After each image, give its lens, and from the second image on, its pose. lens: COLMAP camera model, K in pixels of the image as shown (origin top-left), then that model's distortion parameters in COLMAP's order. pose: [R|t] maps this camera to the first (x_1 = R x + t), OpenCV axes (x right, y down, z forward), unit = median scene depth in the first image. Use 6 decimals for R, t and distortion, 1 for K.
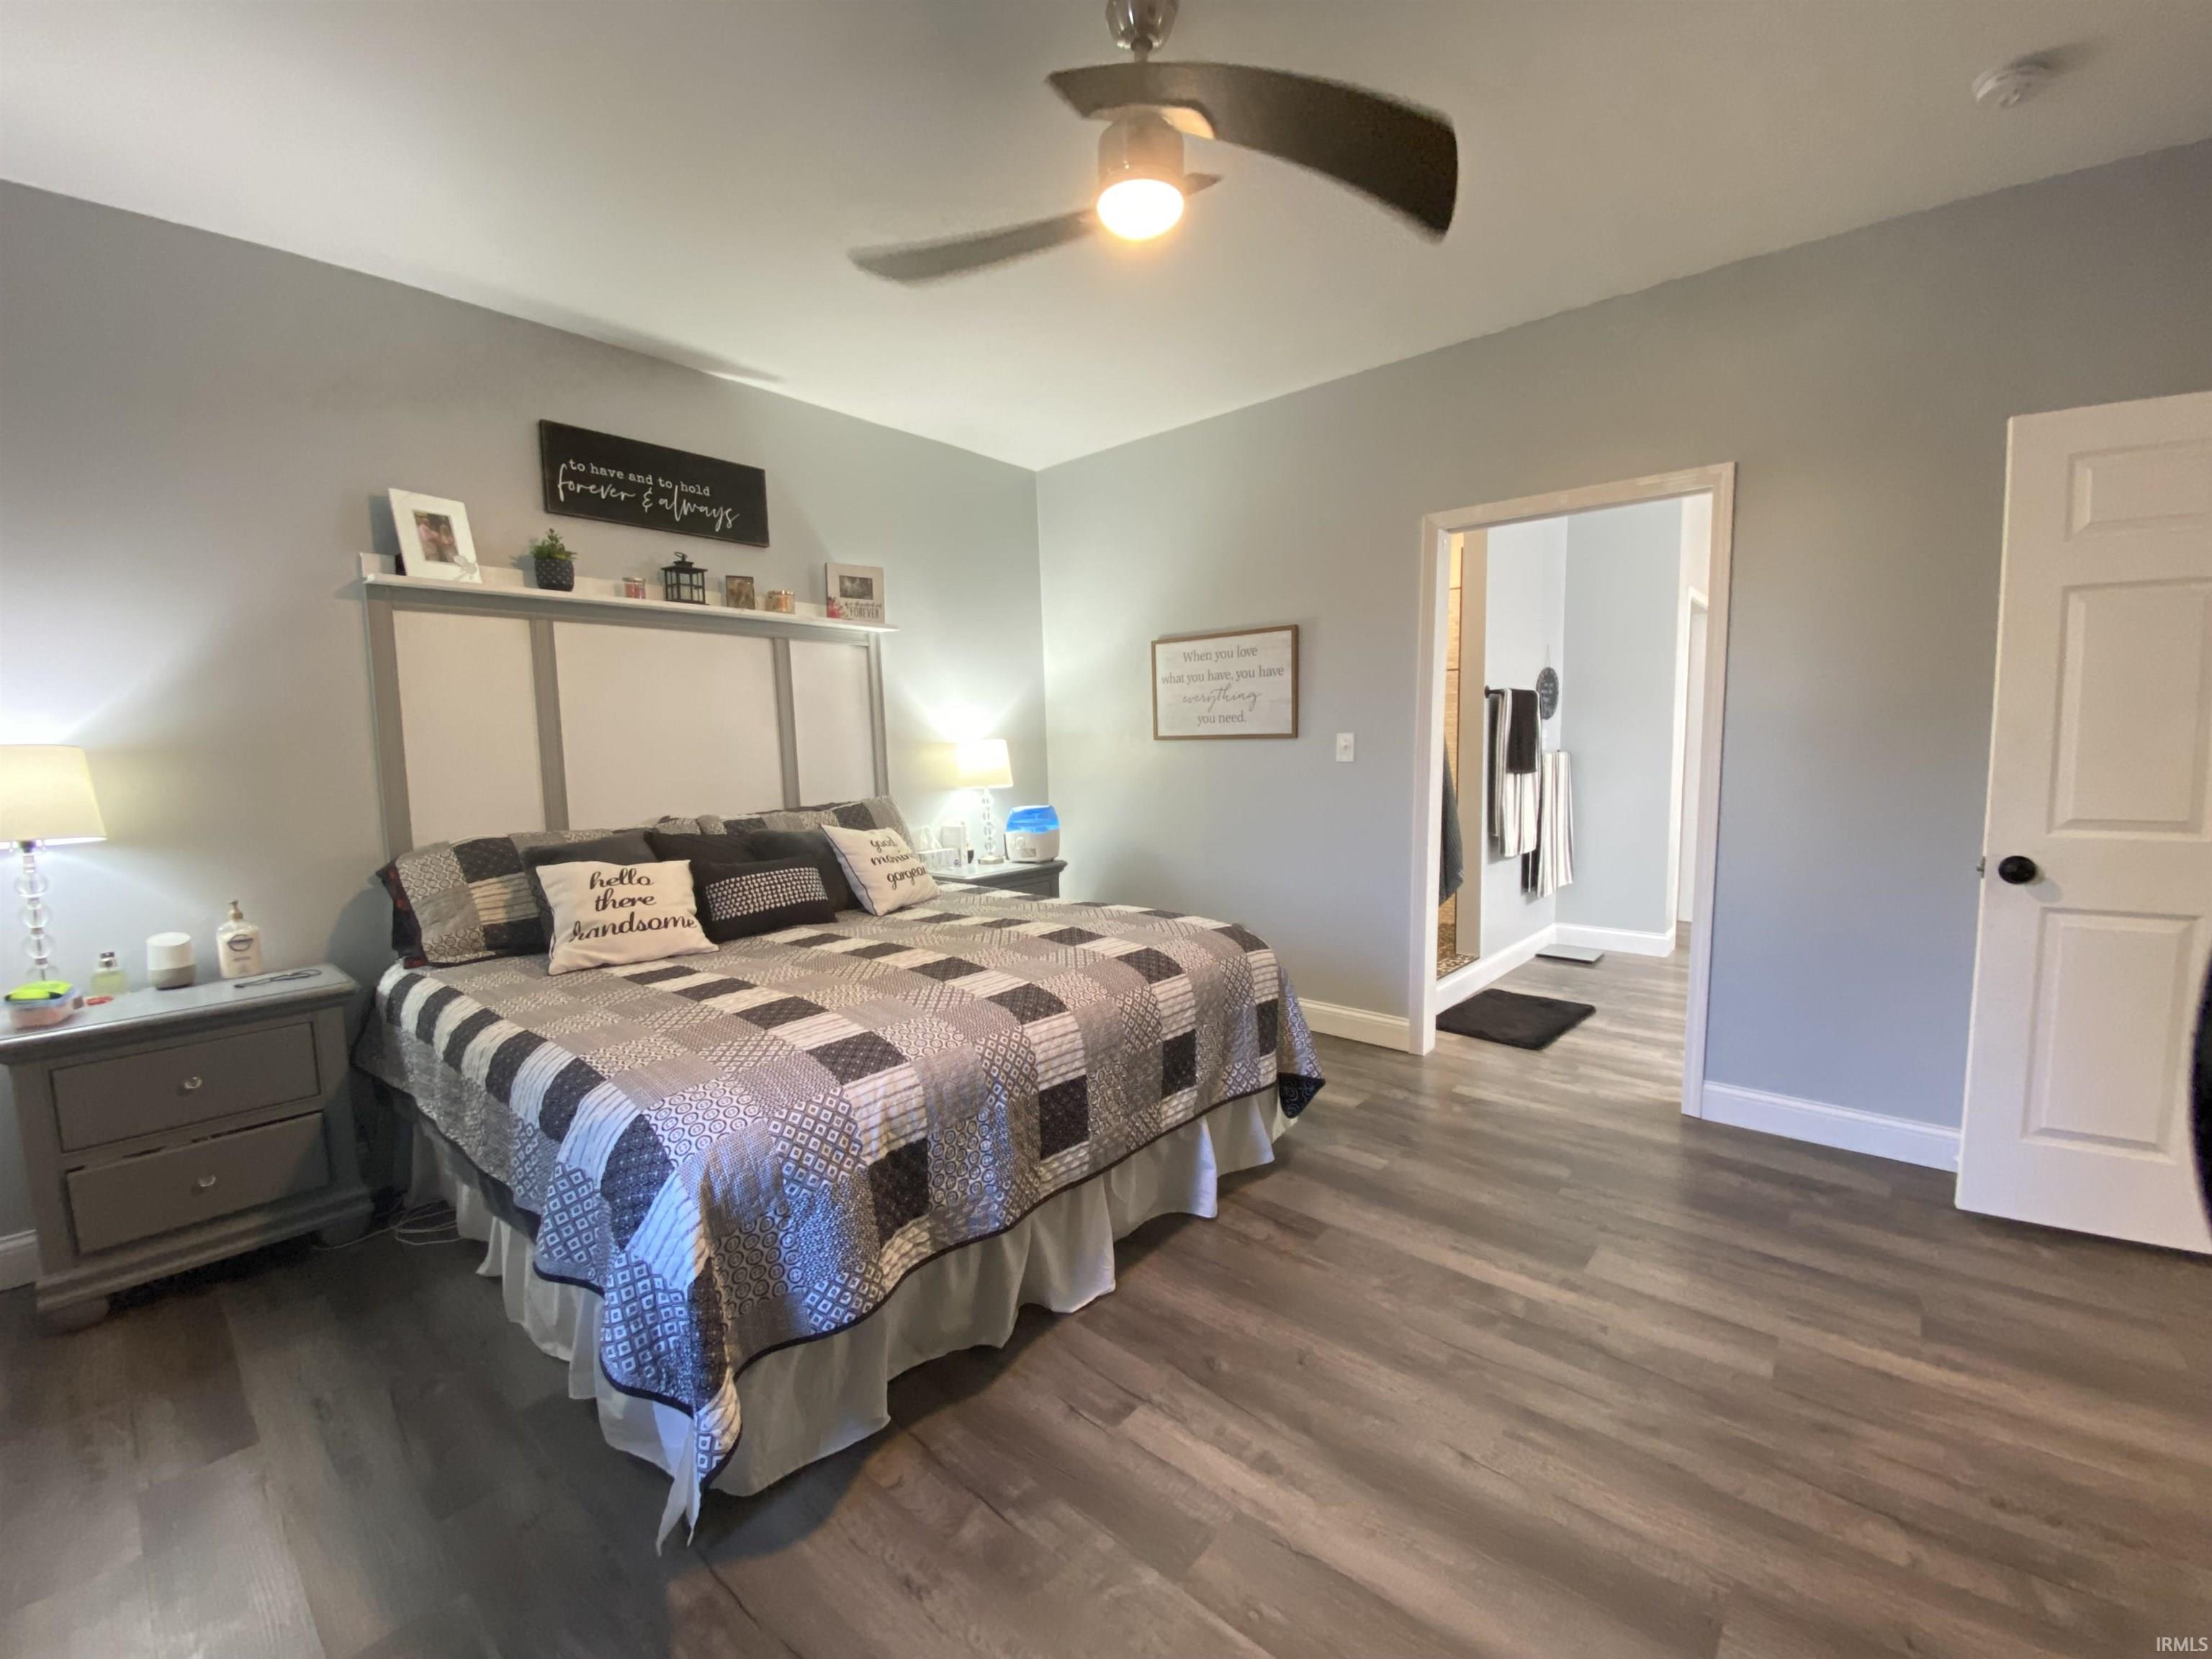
lens RADIAL K [[894.7, 0, 1095.9], [0, 894.7, 835.2], [0, 0, 1]] dist [0.010685, -0.015580]
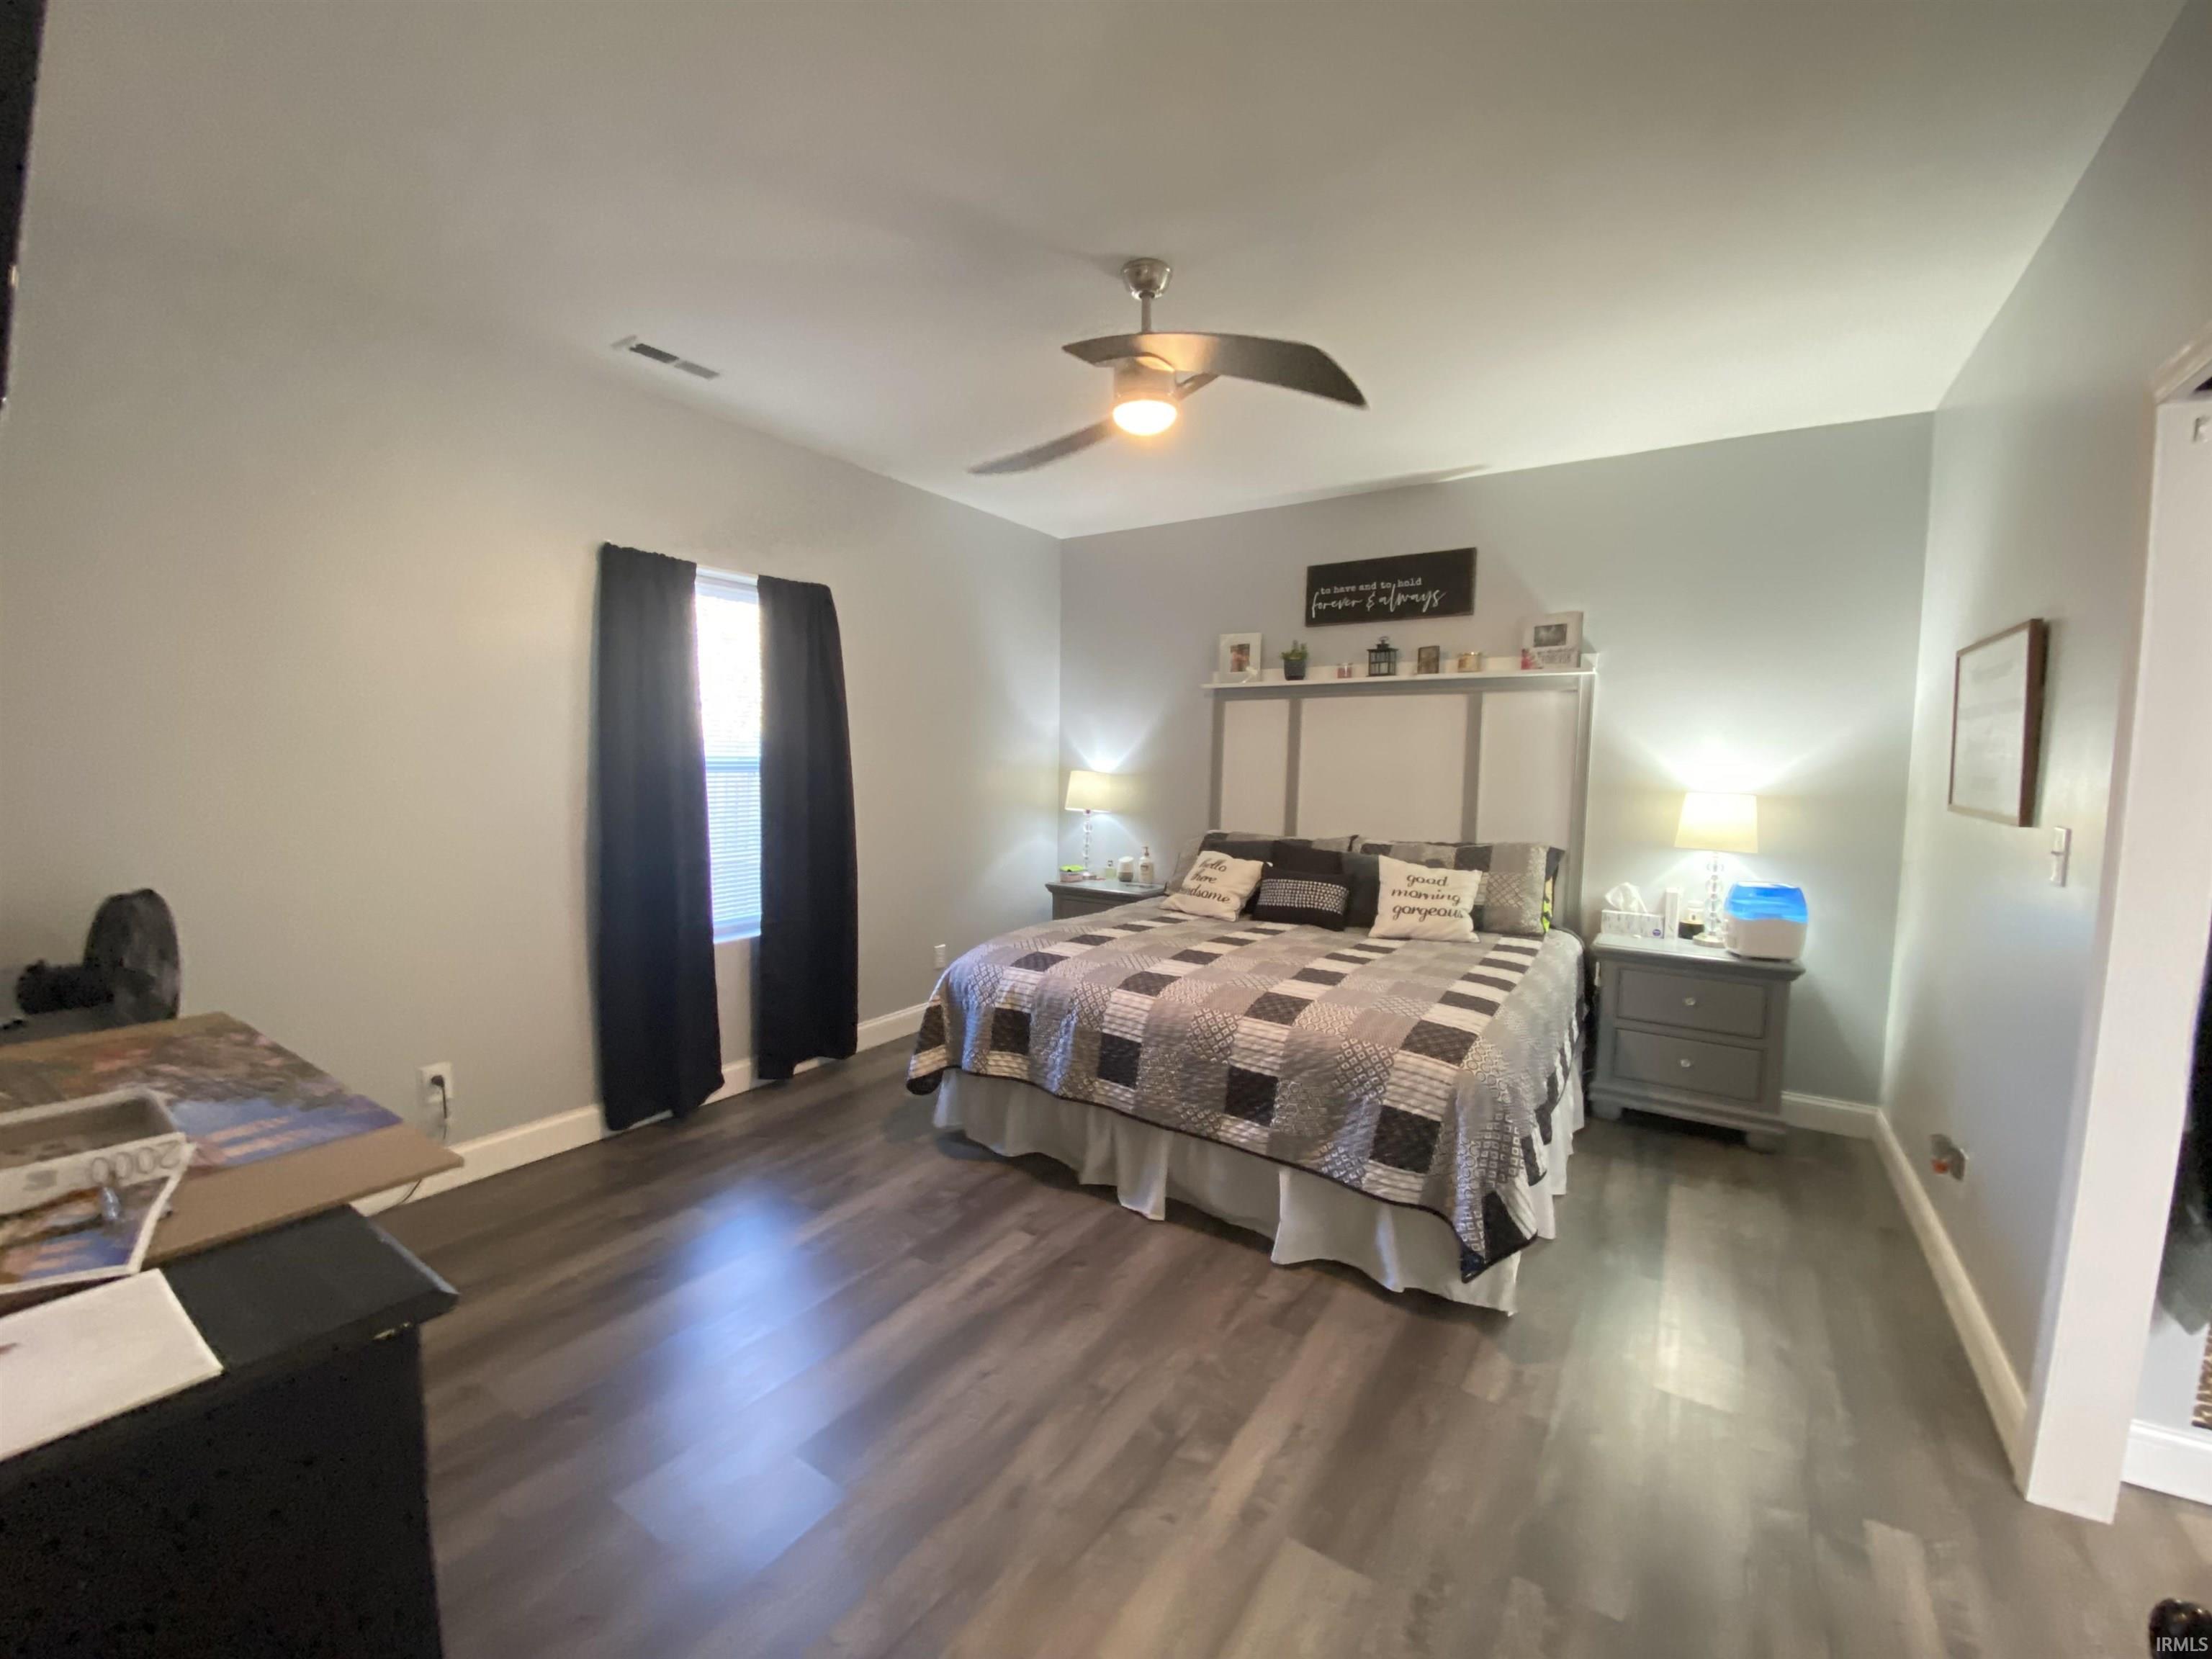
lens RADIAL K [[894.7, 0, 1092.8], [0, 894.7, 826.4], [0, 0, 1]] dist [0.010685, -0.015580]
pose [[0.103851, 0.099613, -0.989592, 0.913189], [-0.116793, 0.989310, 0.087328, -0.119411], [0.987712, 0.106508, 0.114375, 0.518528]]
